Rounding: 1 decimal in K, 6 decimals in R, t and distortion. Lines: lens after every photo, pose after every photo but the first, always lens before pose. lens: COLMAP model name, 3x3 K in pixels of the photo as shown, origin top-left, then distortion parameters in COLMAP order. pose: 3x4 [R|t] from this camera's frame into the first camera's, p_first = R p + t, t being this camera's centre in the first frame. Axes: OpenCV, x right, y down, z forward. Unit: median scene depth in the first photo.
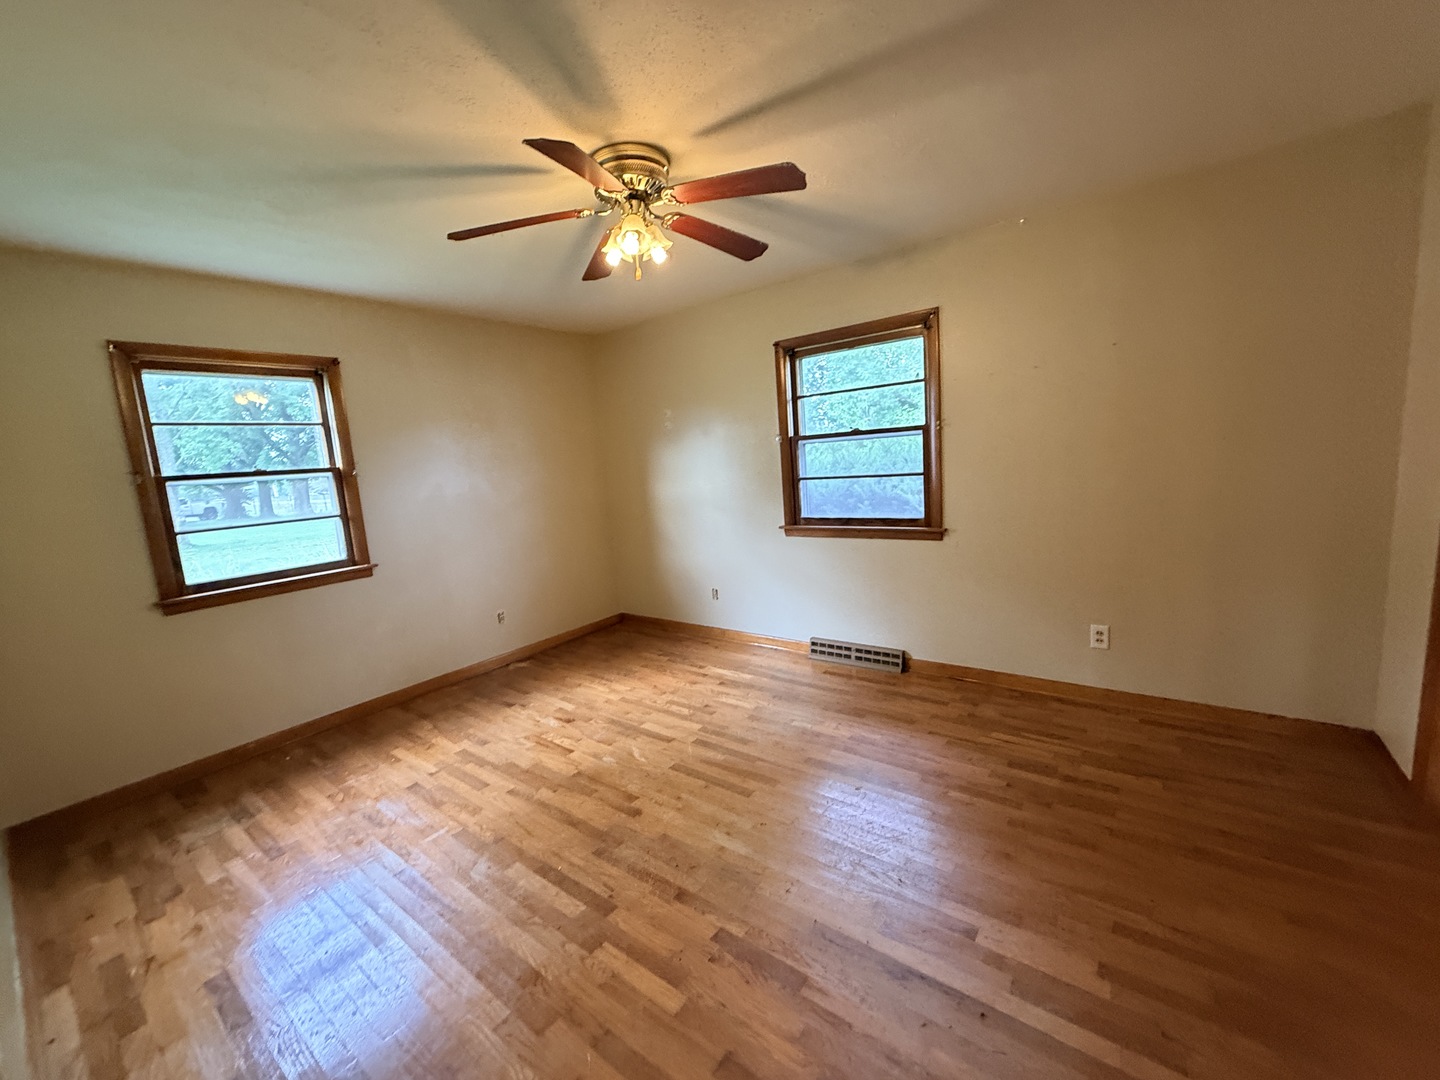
lens RADIAL K [[573.4, 0, 714.0], [0, 573.4, 540.0], [0, 0, 1]] dist [0.000949, -0.000076]
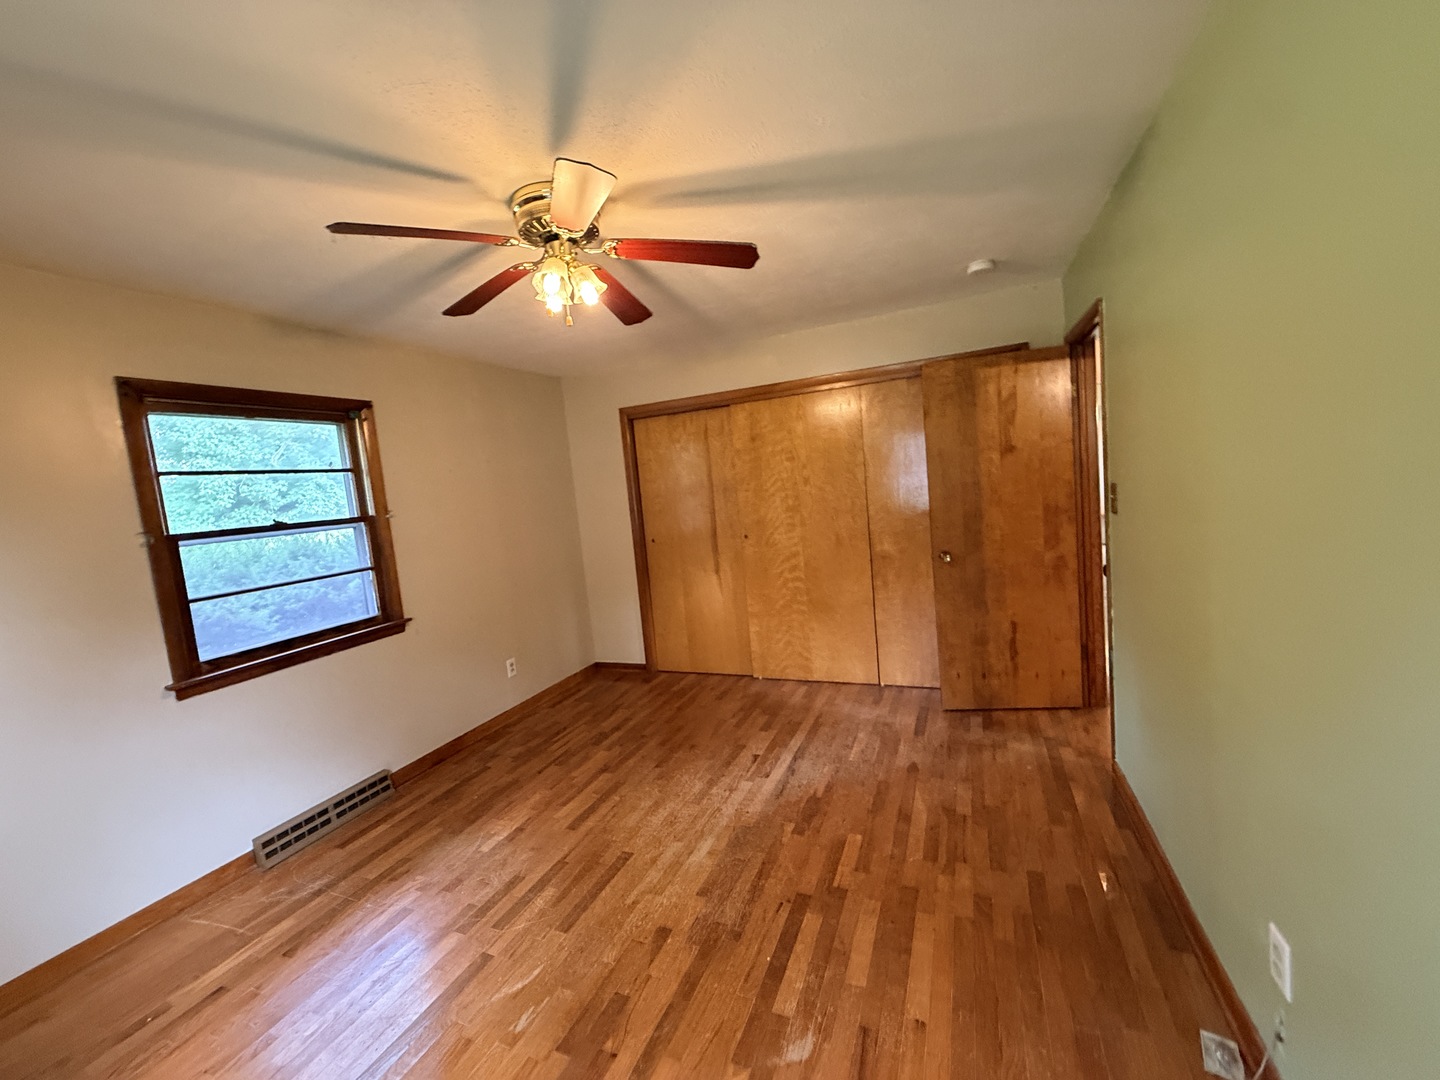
lens RADIAL K [[576.3, 0, 711.2], [0, 576.3, 537.4], [0, 0, 1]] dist [0.001260, 0.000196]
pose [[-0.229979, 0.006600, 0.973173, -0.813479], [0.250357, 0.966723, 0.052608, -0.089039], [-0.940442, 0.255740, -0.223978, 0.814188]]
